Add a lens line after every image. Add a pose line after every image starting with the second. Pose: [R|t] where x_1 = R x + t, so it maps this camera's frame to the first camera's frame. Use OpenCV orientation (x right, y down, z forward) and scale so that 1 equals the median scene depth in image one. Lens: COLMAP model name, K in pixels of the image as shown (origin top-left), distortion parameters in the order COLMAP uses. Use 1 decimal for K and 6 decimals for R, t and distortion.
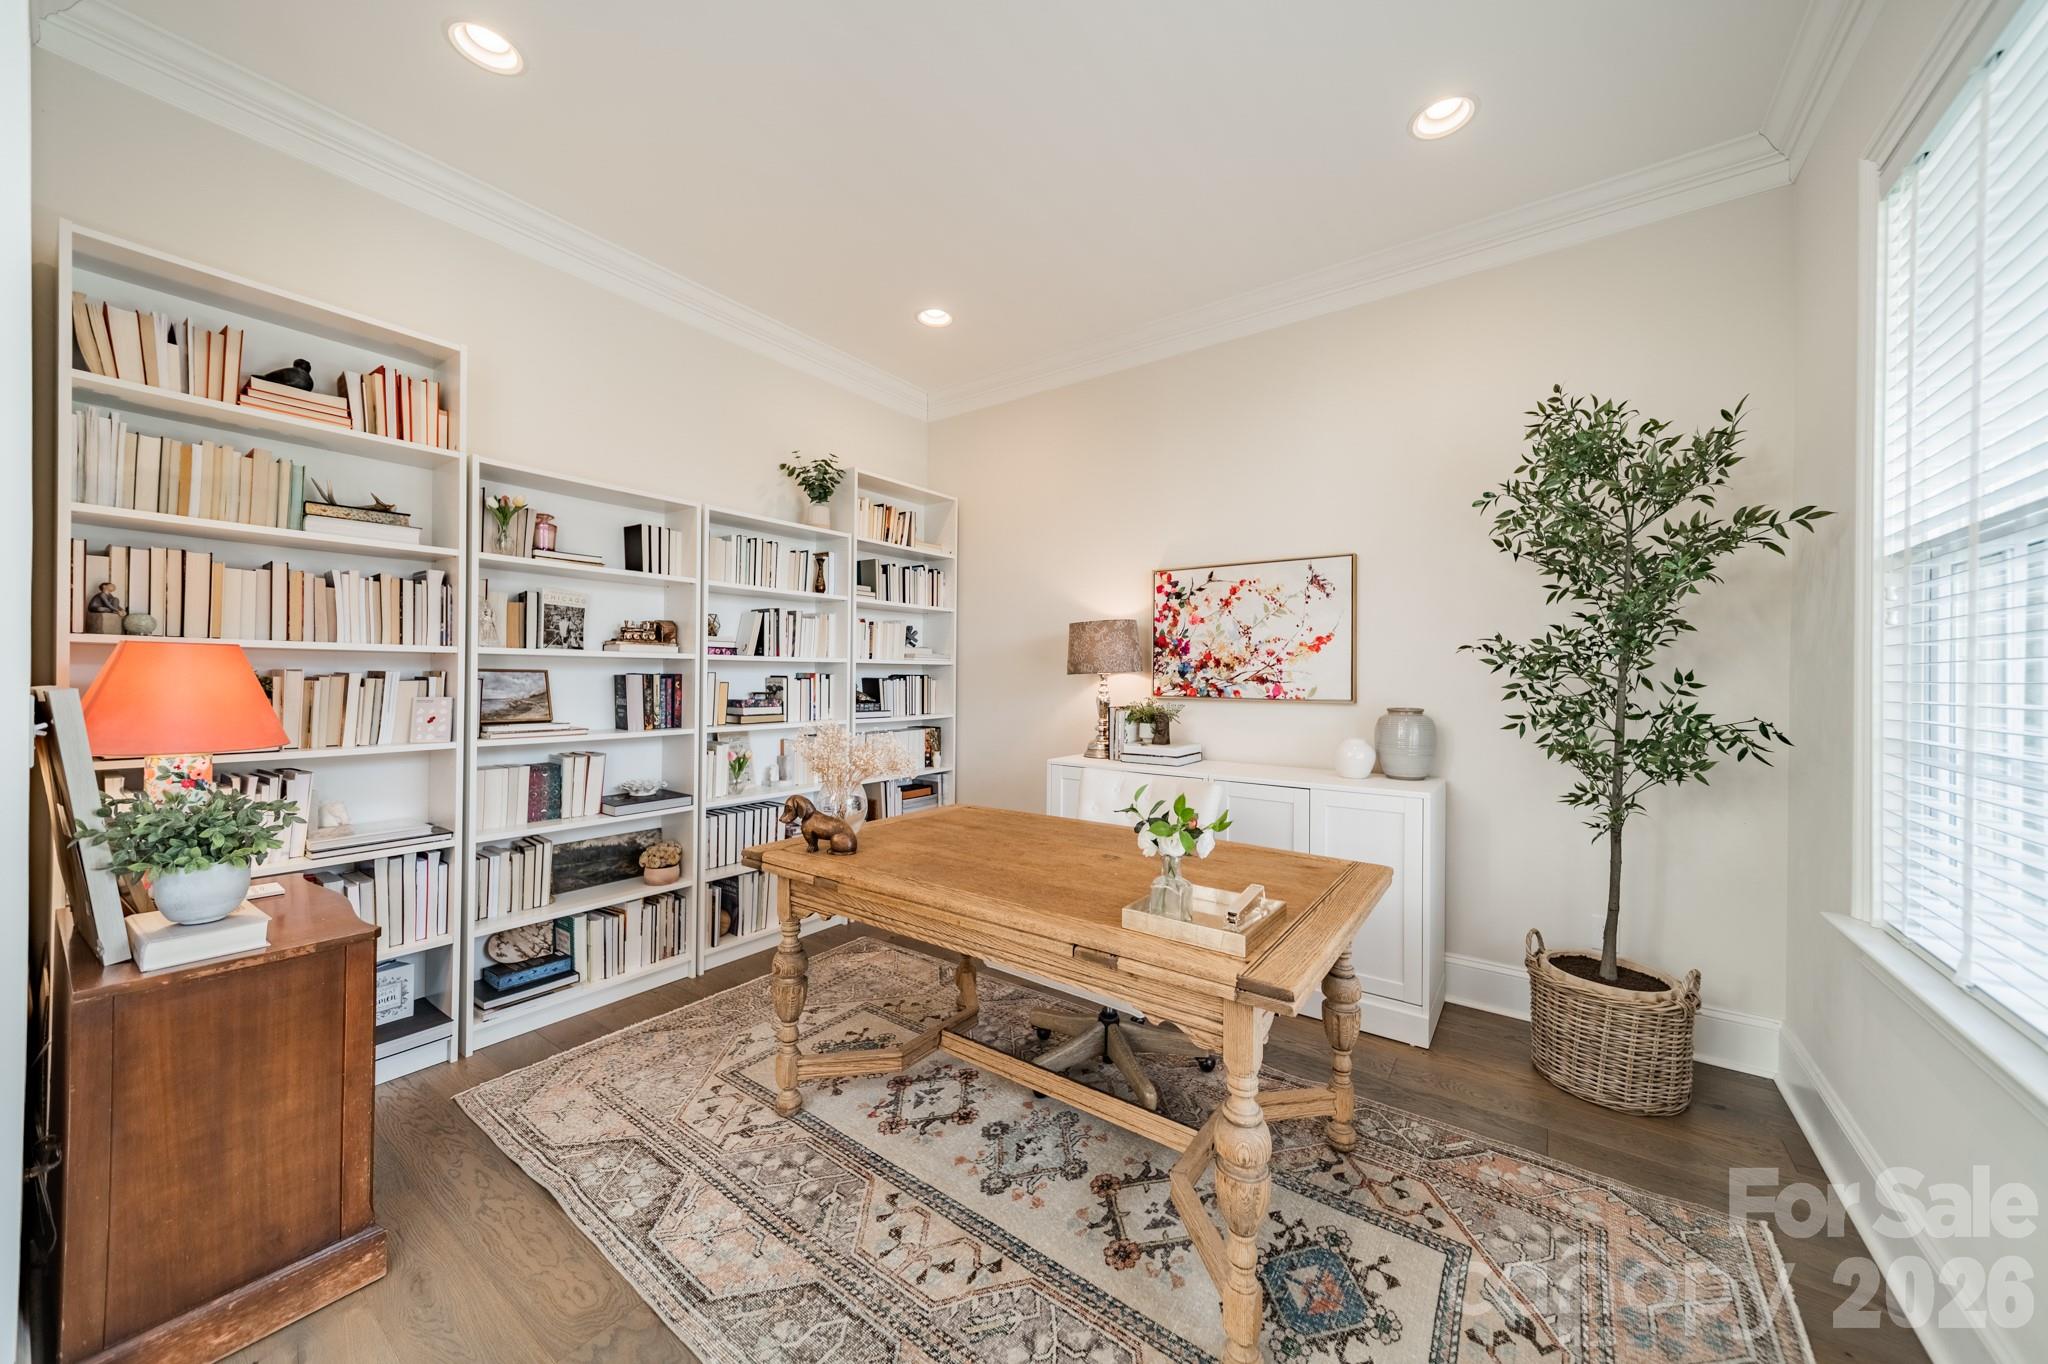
lens RADIAL K [[721.0, 0, 1029.9], [0, 721.0, 675.2], [0, 0, 1]] dist [0.007835, -0.000368]
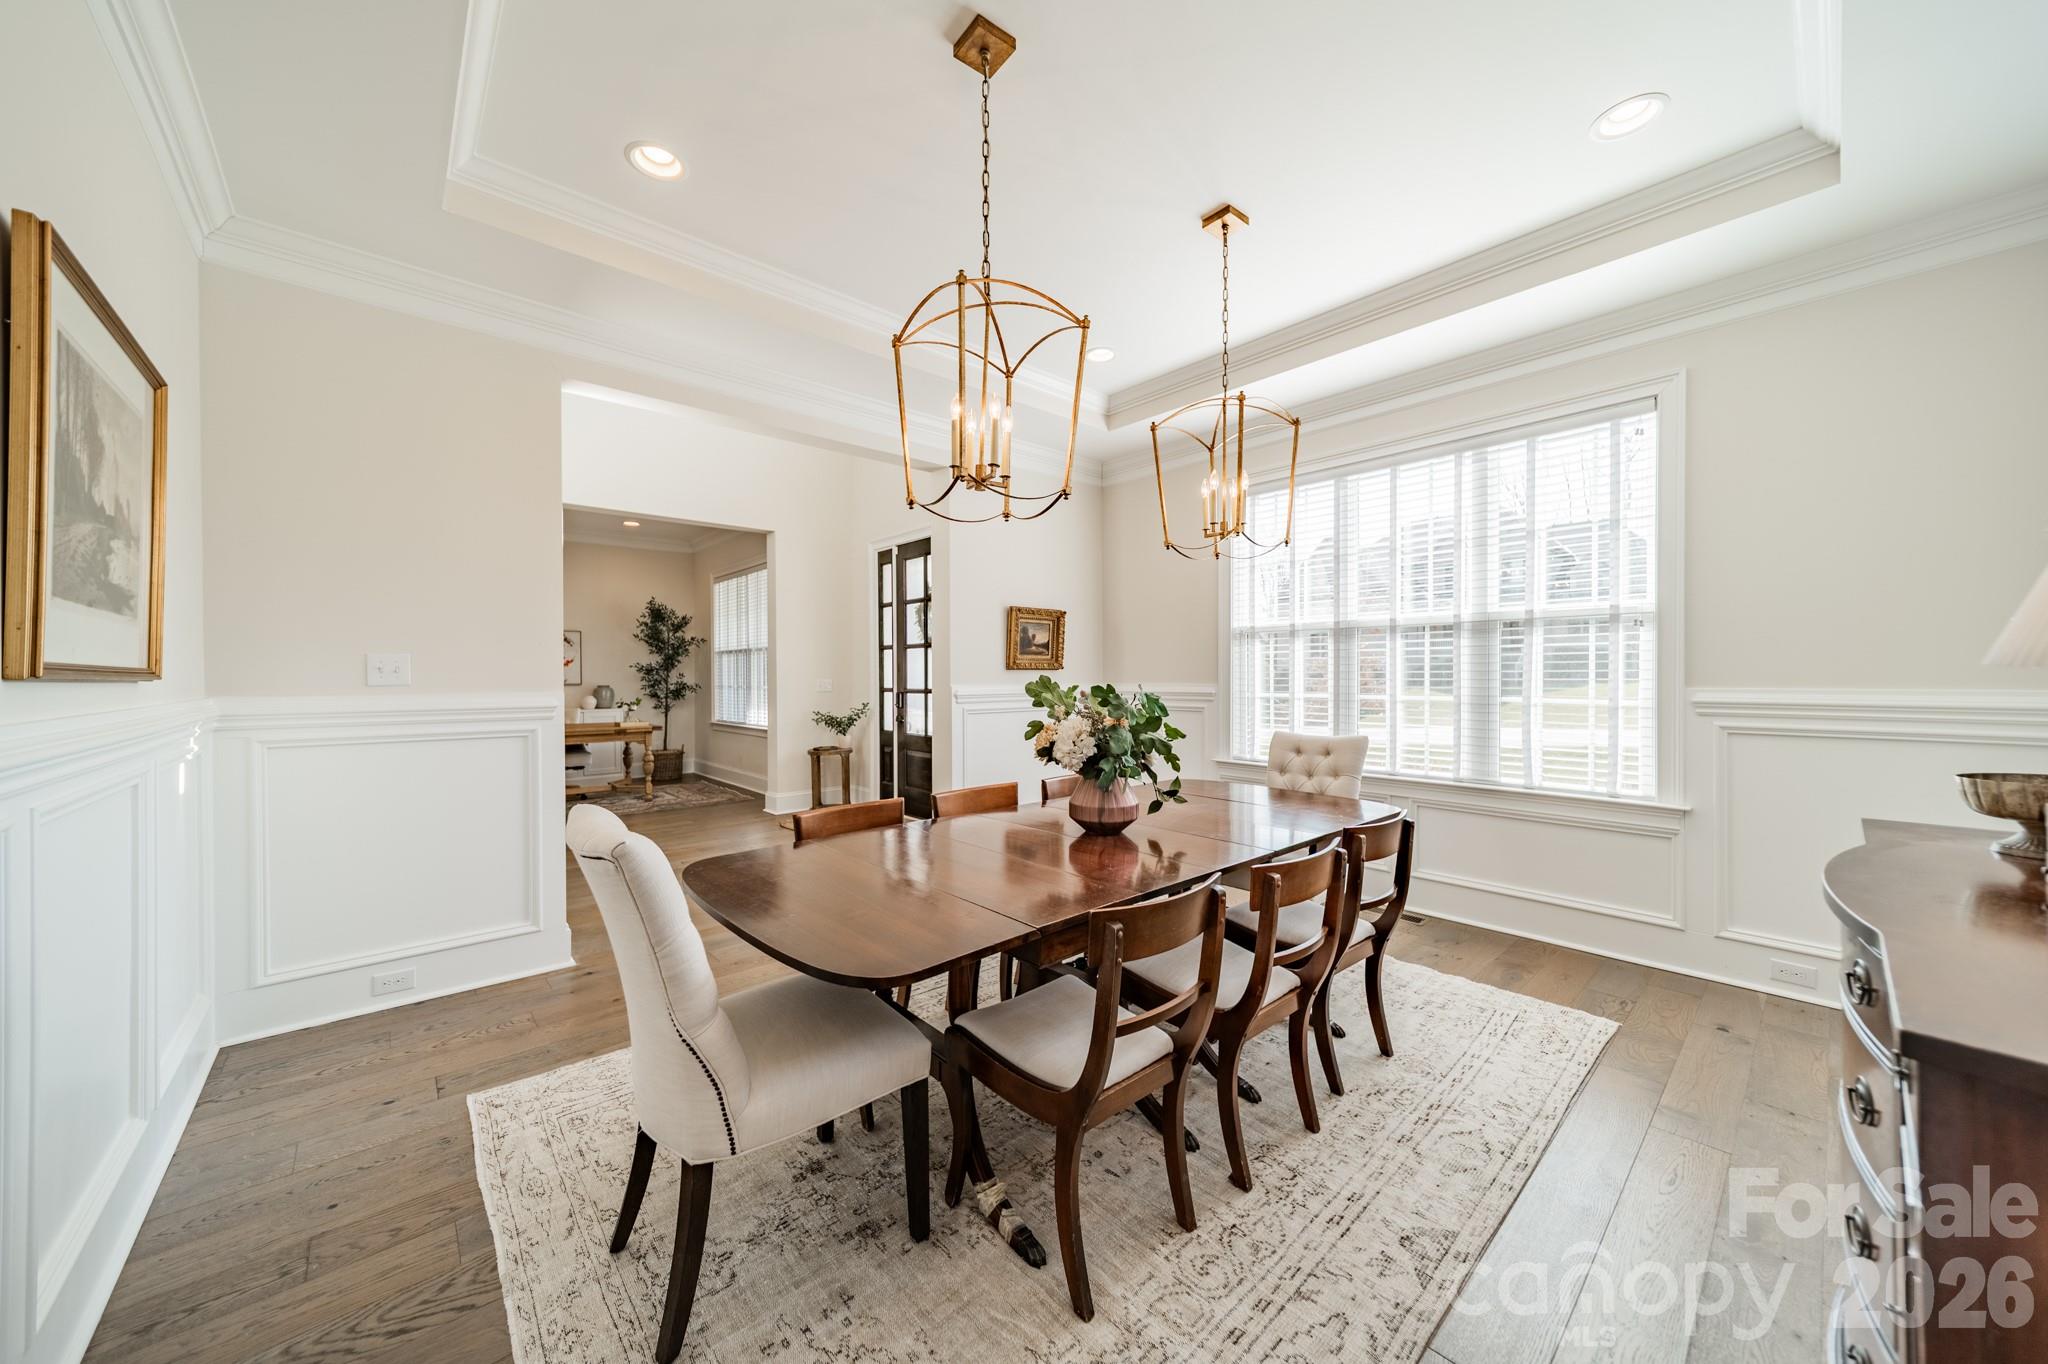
lens RADIAL K [[721.0, 0, 1019.0], [0, 721.0, 676.9], [0, 0, 1]] dist [0.007835, -0.000368]
pose [[0.224561, -0.009461, 0.974414, -2.155817], [0.007656, 0.999939, 0.007944, -0.000808], [-0.974430, 0.005677, 0.224619, -1.456966]]
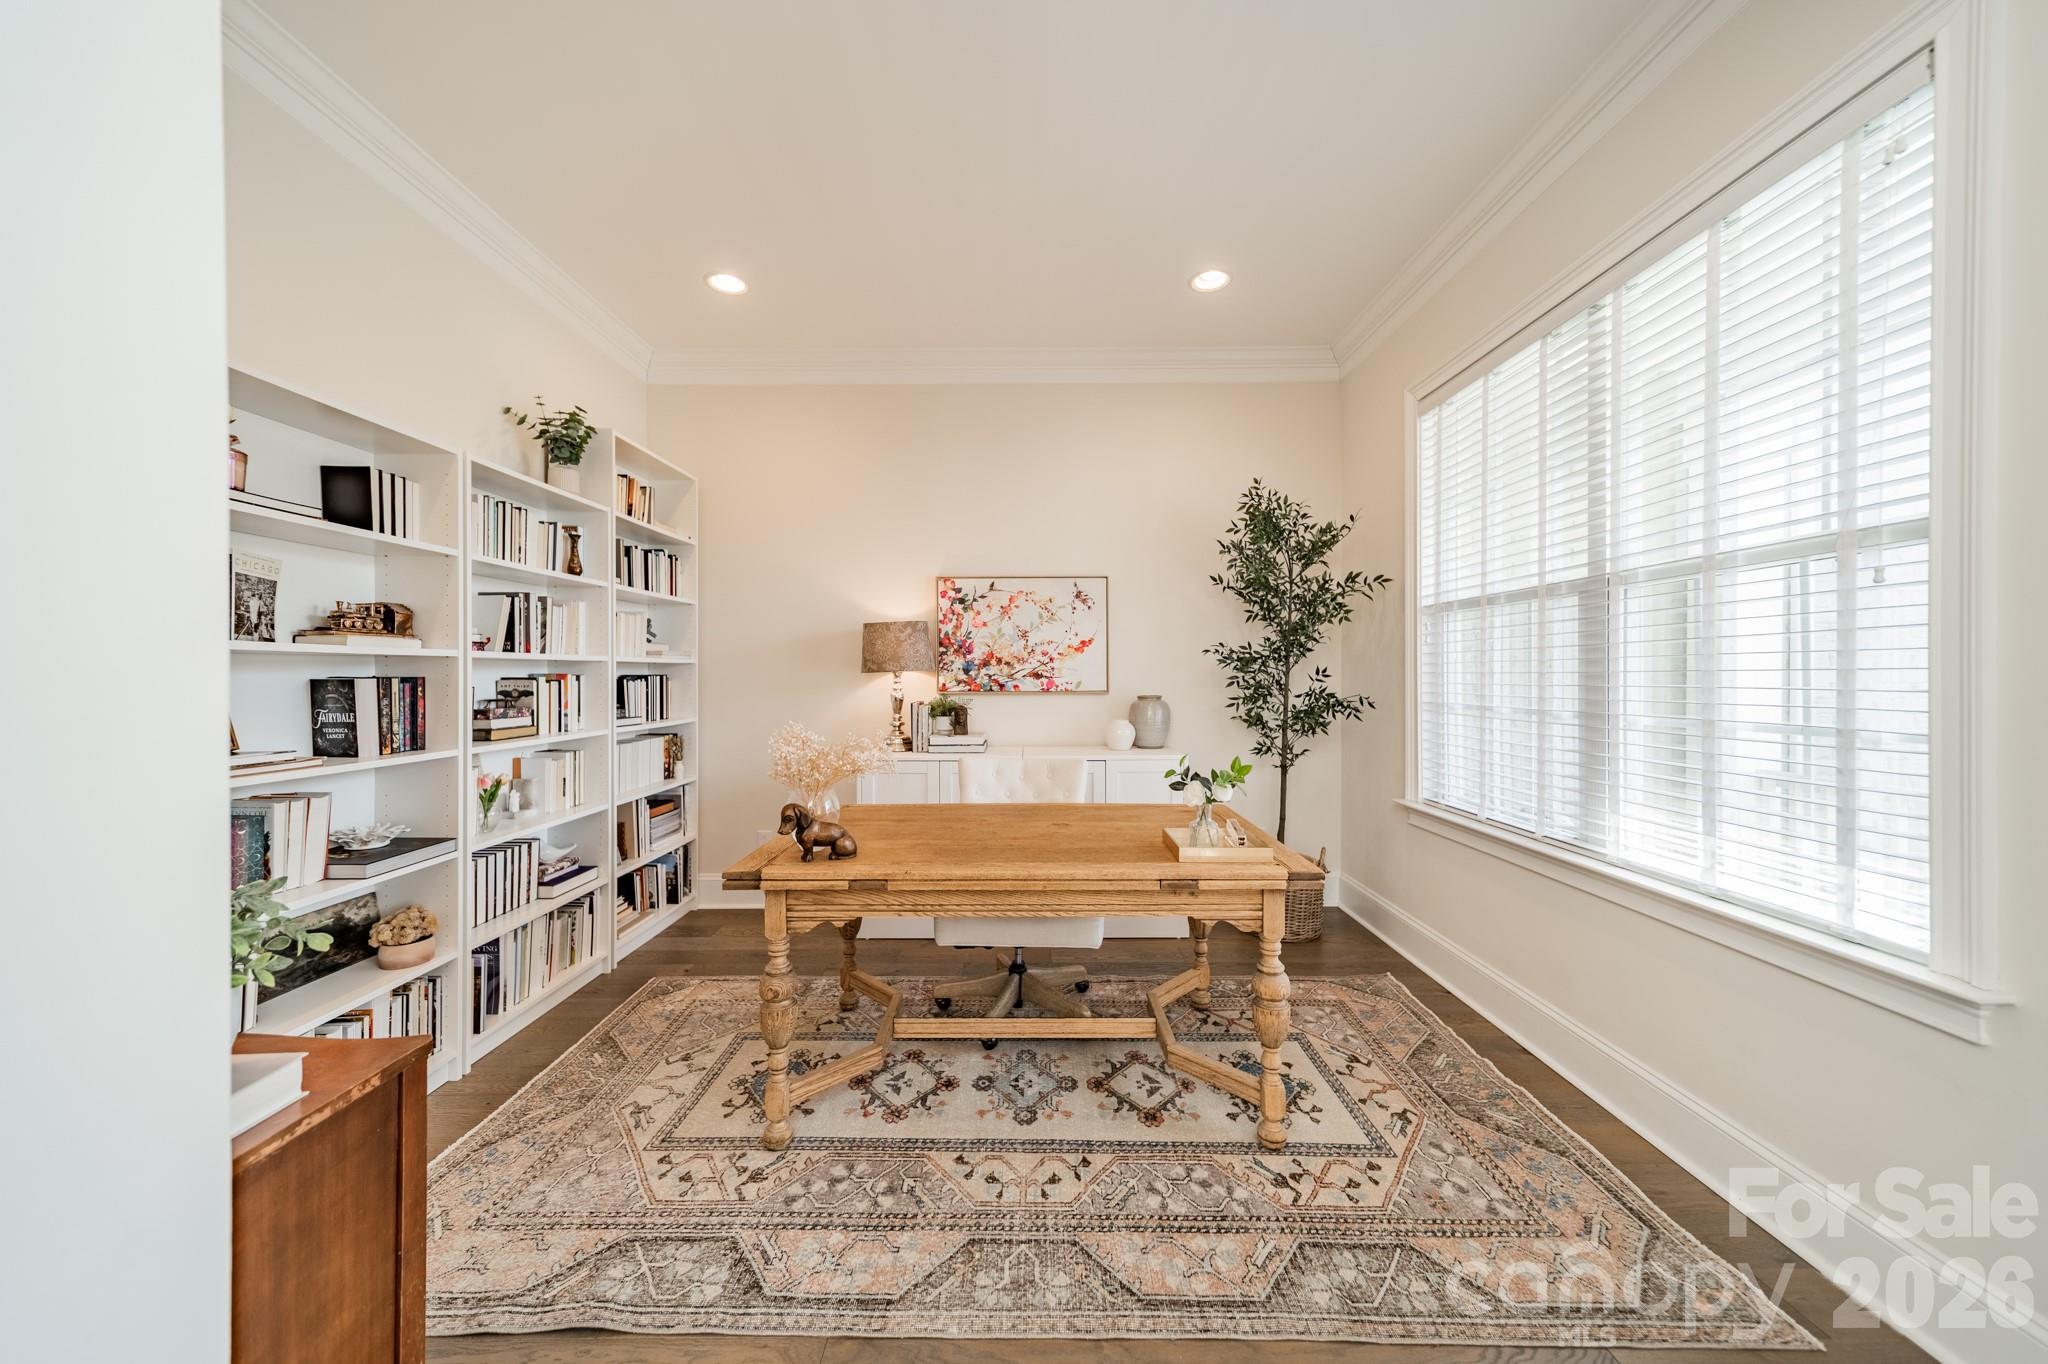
lens RADIAL K [[721.0, 0, 1028.1], [0, 721.0, 674.8], [0, 0, 1]] dist [0.007835, -0.000368]
pose [[0.812094, -0.010820, 0.583427, -0.470862], [0.008743, 0.999941, 0.006374, -0.003524], [-0.583462, -0.000075, 0.812141, 0.043187]]
